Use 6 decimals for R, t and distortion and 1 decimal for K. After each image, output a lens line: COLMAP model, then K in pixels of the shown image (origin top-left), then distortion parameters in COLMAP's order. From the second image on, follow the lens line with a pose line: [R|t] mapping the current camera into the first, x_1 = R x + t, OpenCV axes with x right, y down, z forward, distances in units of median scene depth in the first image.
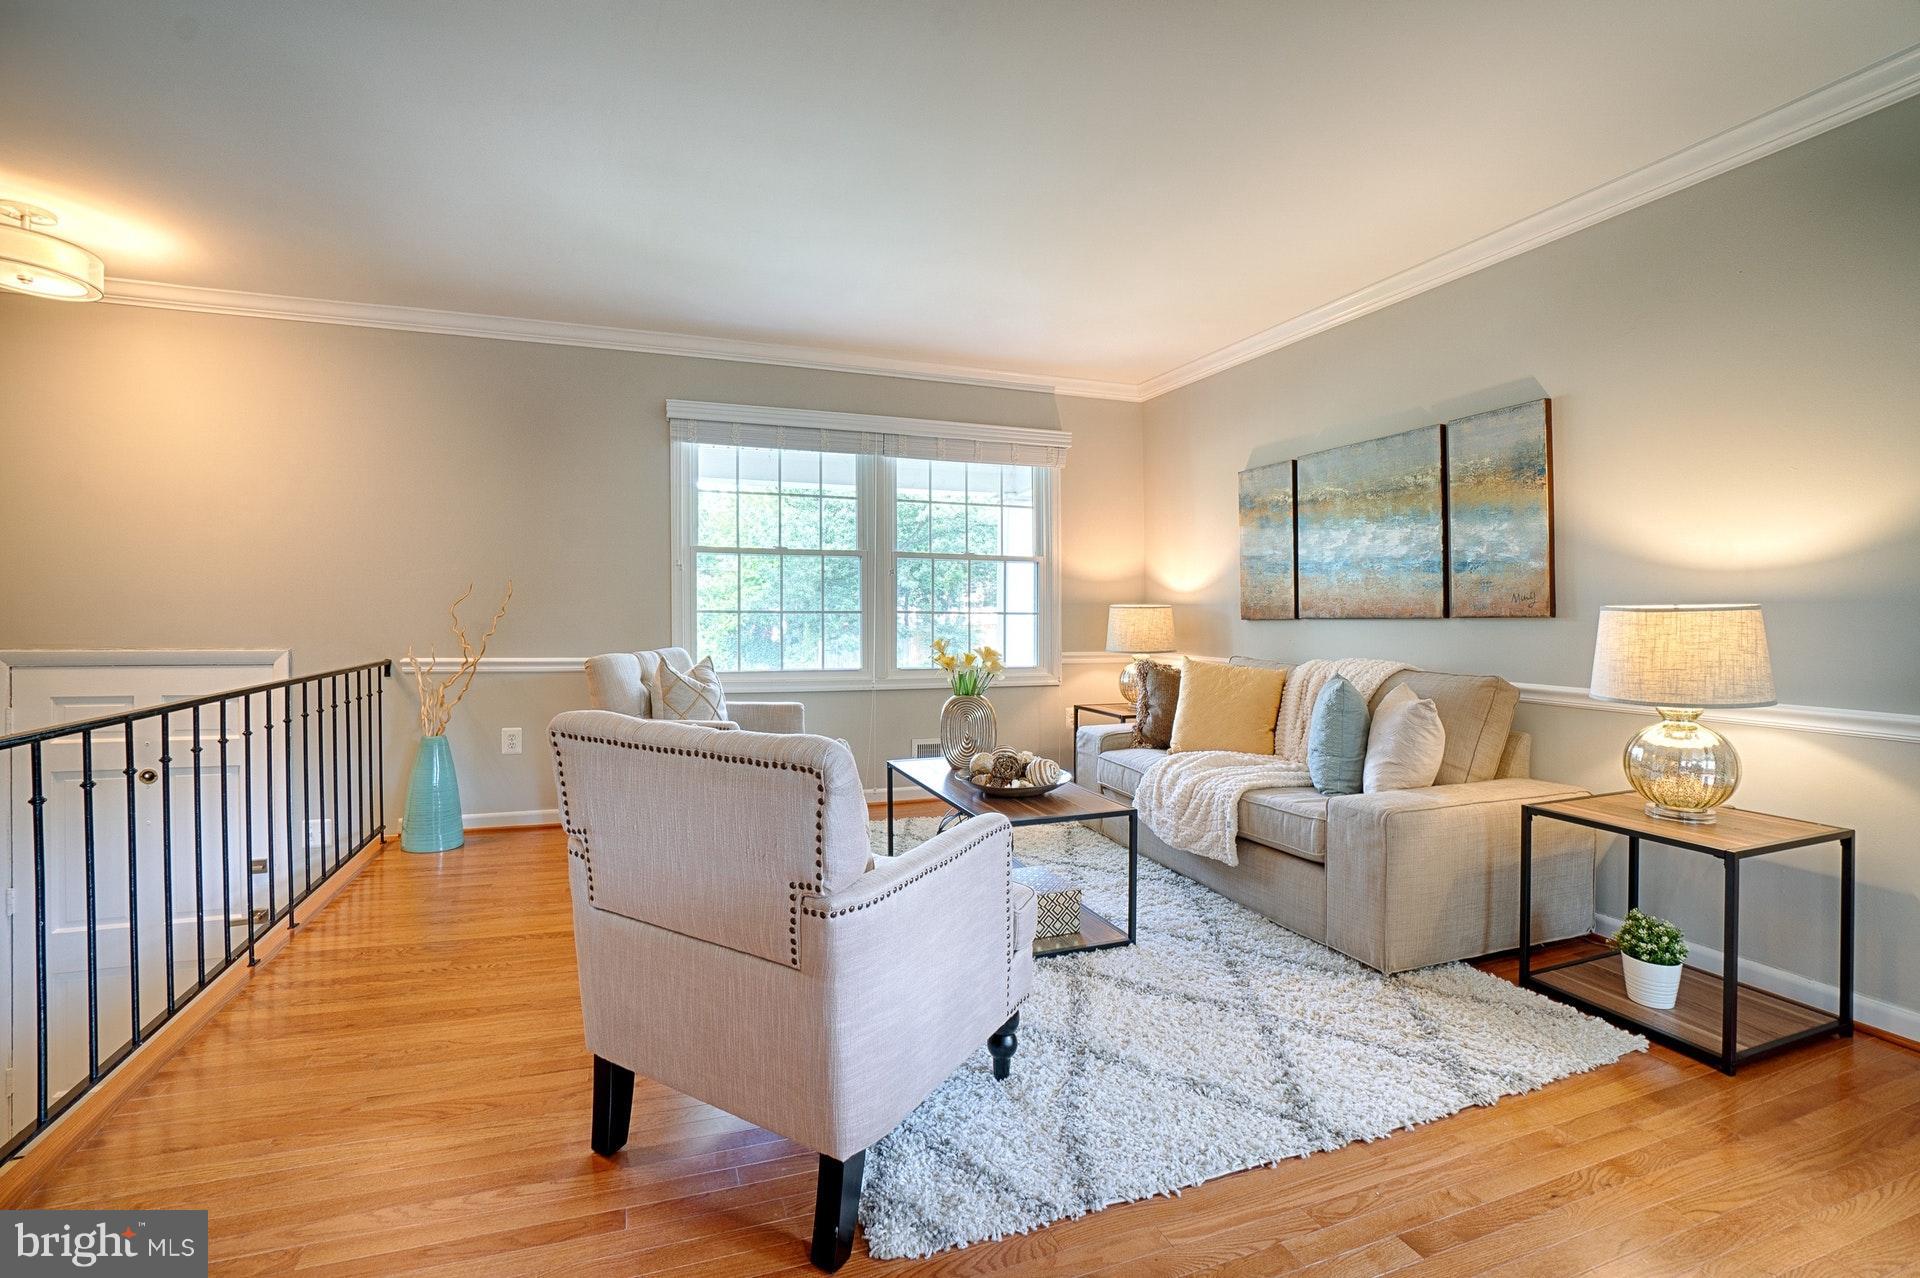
lens RADIAL K [[844.6, 0, 940.4], [0, 844.6, 640.6], [0, 0, 1]] dist [-0.063107, 0.022615]
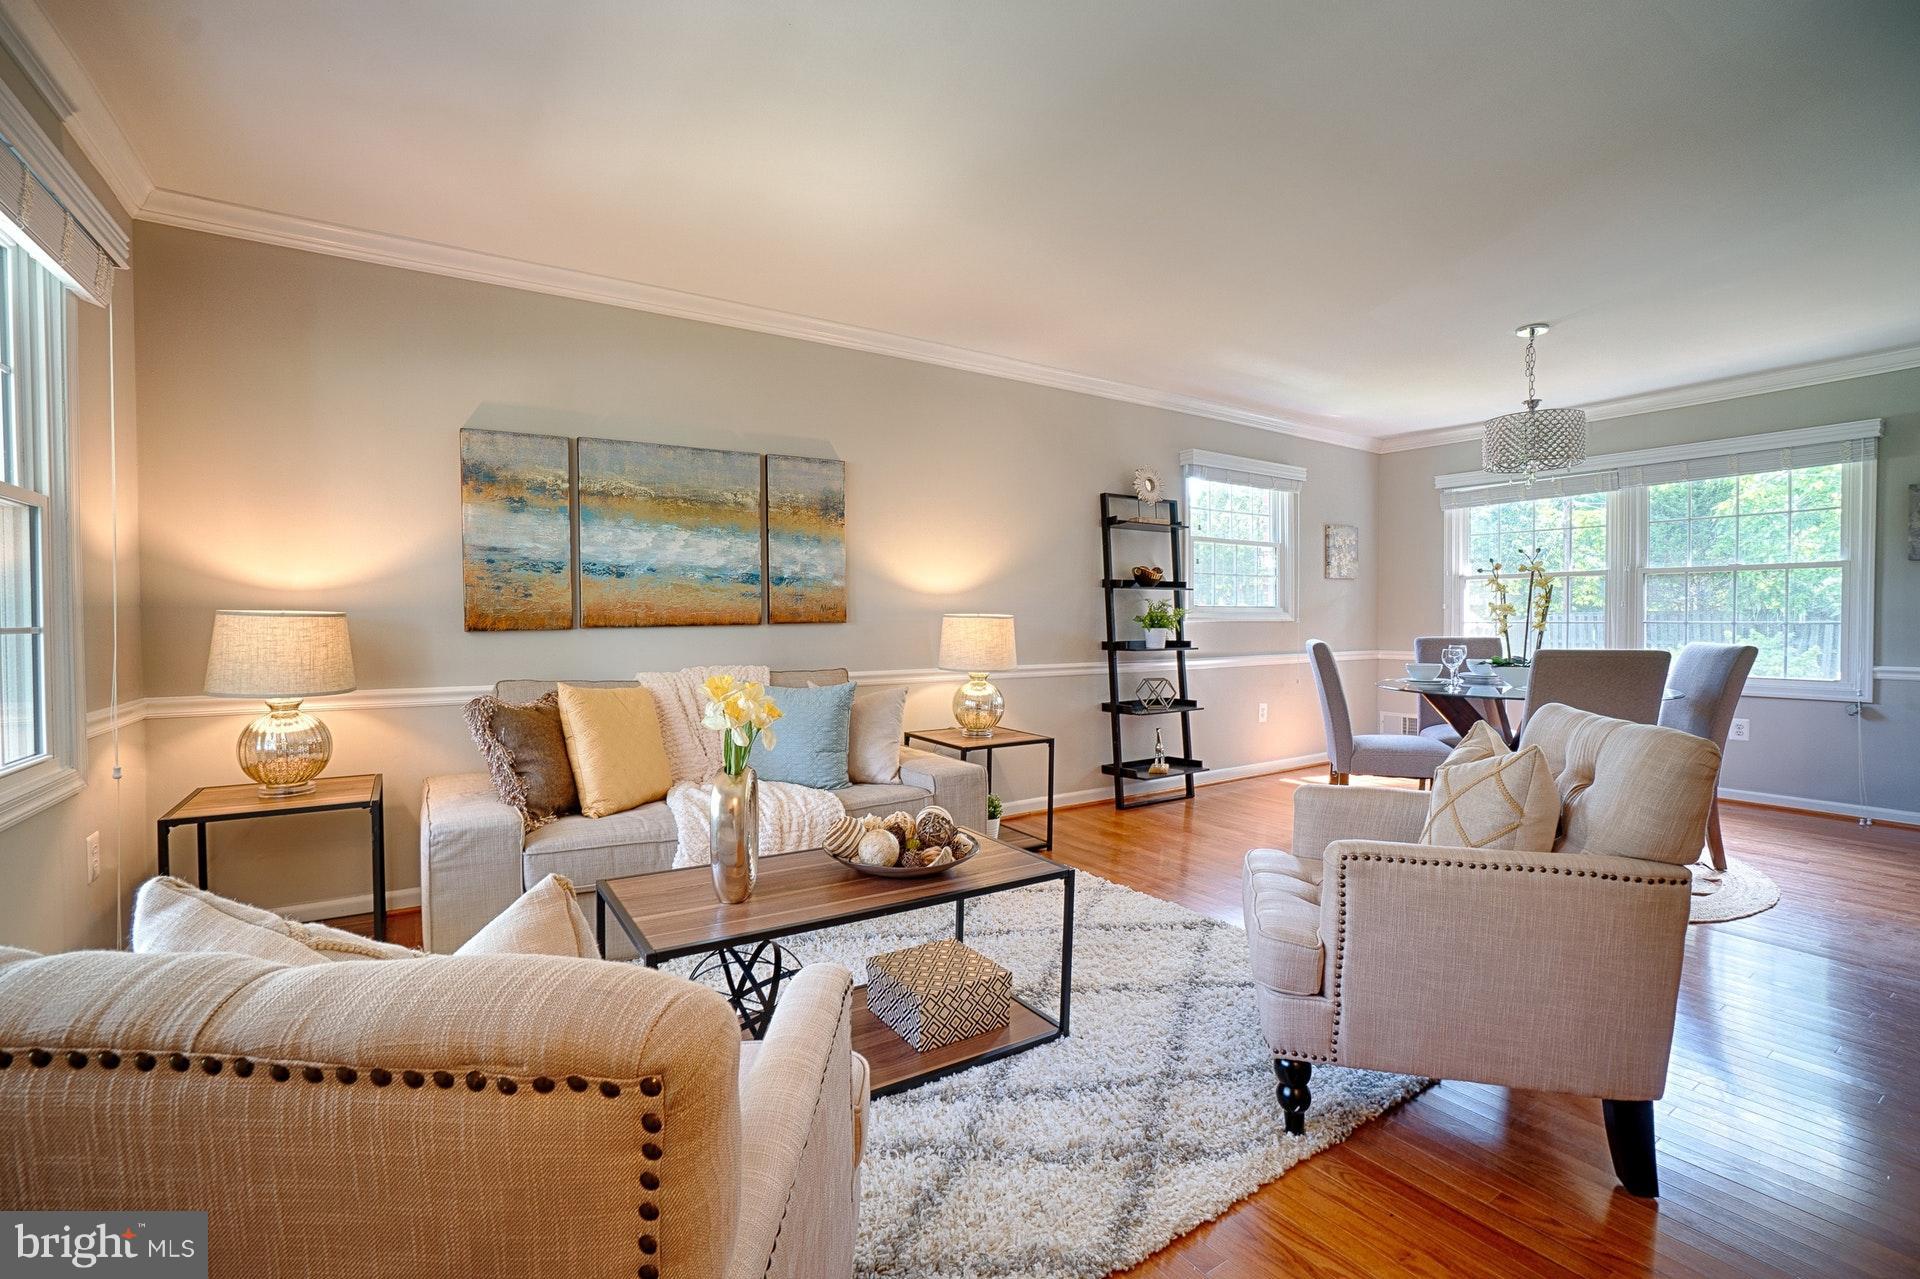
lens RADIAL K [[844.6, 0, 940.4], [0, 844.6, 641.1], [0, 0, 1]] dist [-0.063107, 0.022615]
pose [[-0.226523, -0.032579, 0.973461, -0.563790], [0.034213, 0.998558, 0.041380, -0.041946], [-0.973405, 0.042678, -0.225082, 0.982358]]
